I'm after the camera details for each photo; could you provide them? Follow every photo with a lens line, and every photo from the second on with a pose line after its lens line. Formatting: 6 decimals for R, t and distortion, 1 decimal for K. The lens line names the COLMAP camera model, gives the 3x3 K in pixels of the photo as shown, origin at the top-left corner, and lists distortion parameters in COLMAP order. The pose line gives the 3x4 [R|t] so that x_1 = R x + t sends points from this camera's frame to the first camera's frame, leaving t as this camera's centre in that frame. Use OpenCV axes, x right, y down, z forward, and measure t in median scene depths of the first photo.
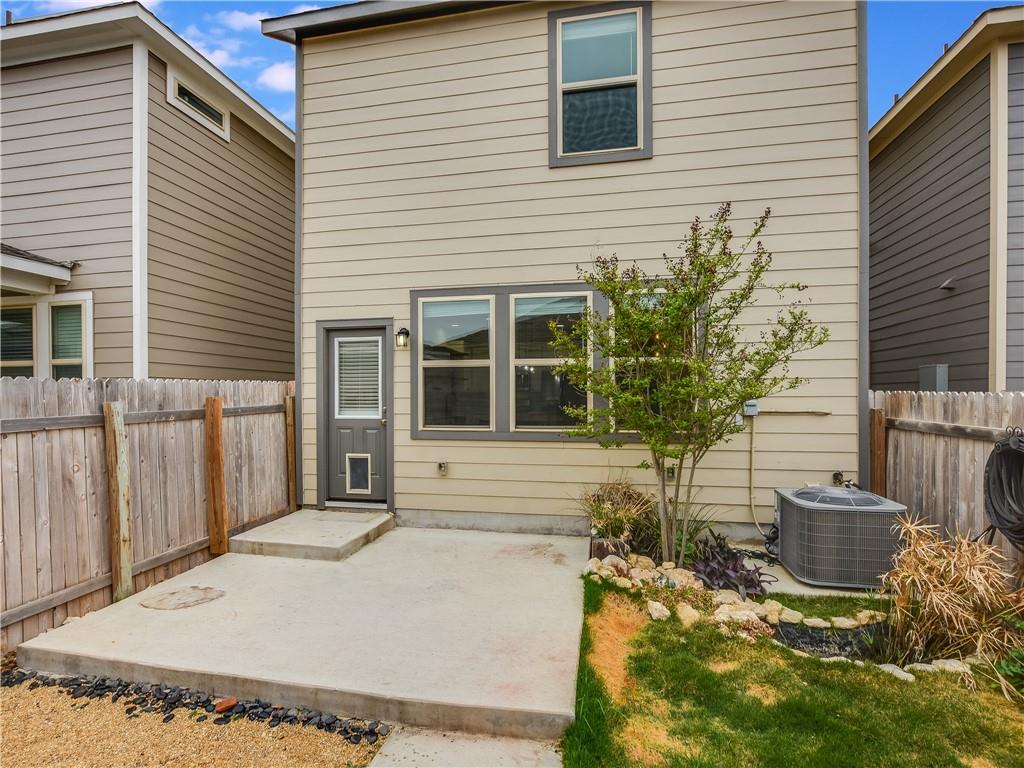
lens RADIAL K [[503.2, 0, 511.2], [0, 503.2, 388.9], [0, 0, 1]] dist [-0.014202, 0.000928]
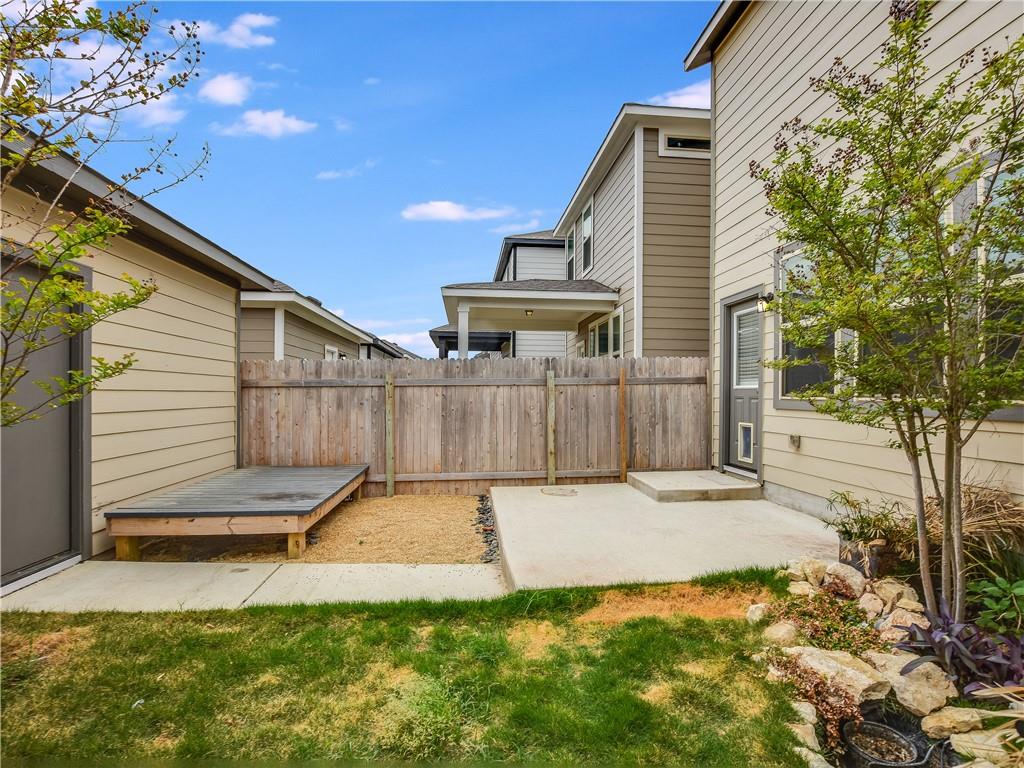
lens RADIAL K [[512.3, 0, 512.0], [0, 512.3, 384.0], [0, 0, 1]] dist [-0.037604, 0.000382]
pose [[0.278291, -0.012579, -0.960415, 0.596269], [0.005064, 0.999920, -0.011629, 0.063735], [0.960484, -0.001627, 0.278332, 0.274470]]
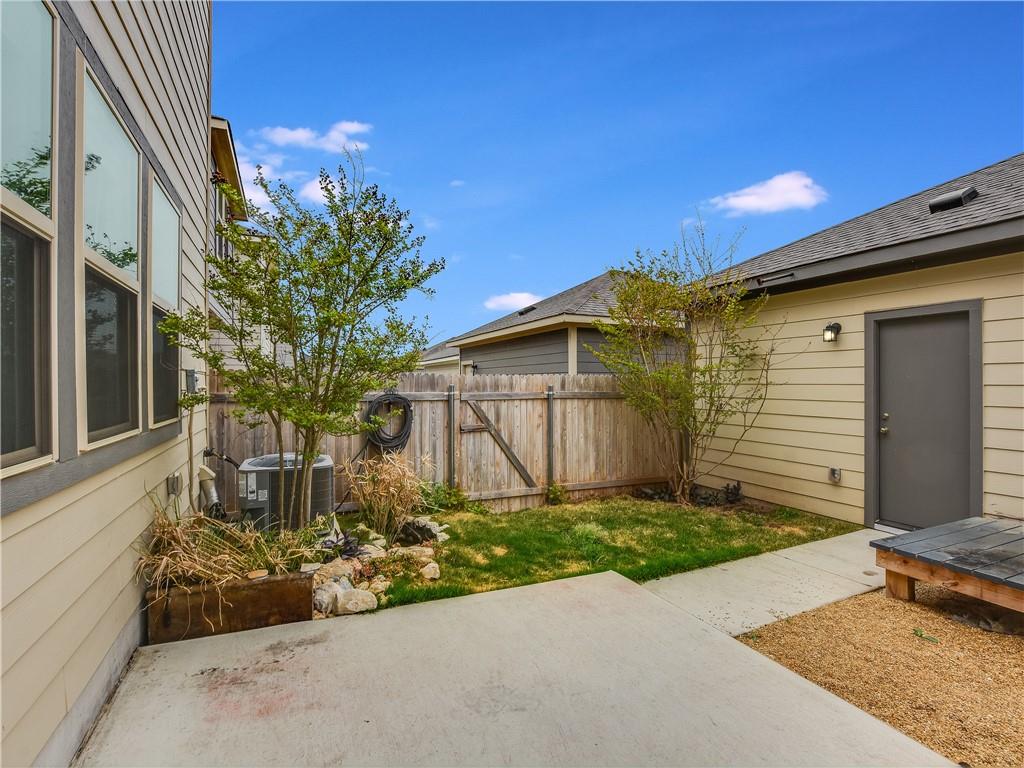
lens RADIAL K [[503.2, 0, 511.2], [0, 503.2, 388.9], [0, 0, 1]] dist [-0.014202, 0.000928]
pose [[-0.575535, -0.002888, 0.817772, -0.422694], [-0.007735, 0.999968, -0.001913, 0.041940], [-0.817741, -0.007427, -0.575539, 0.945680]]
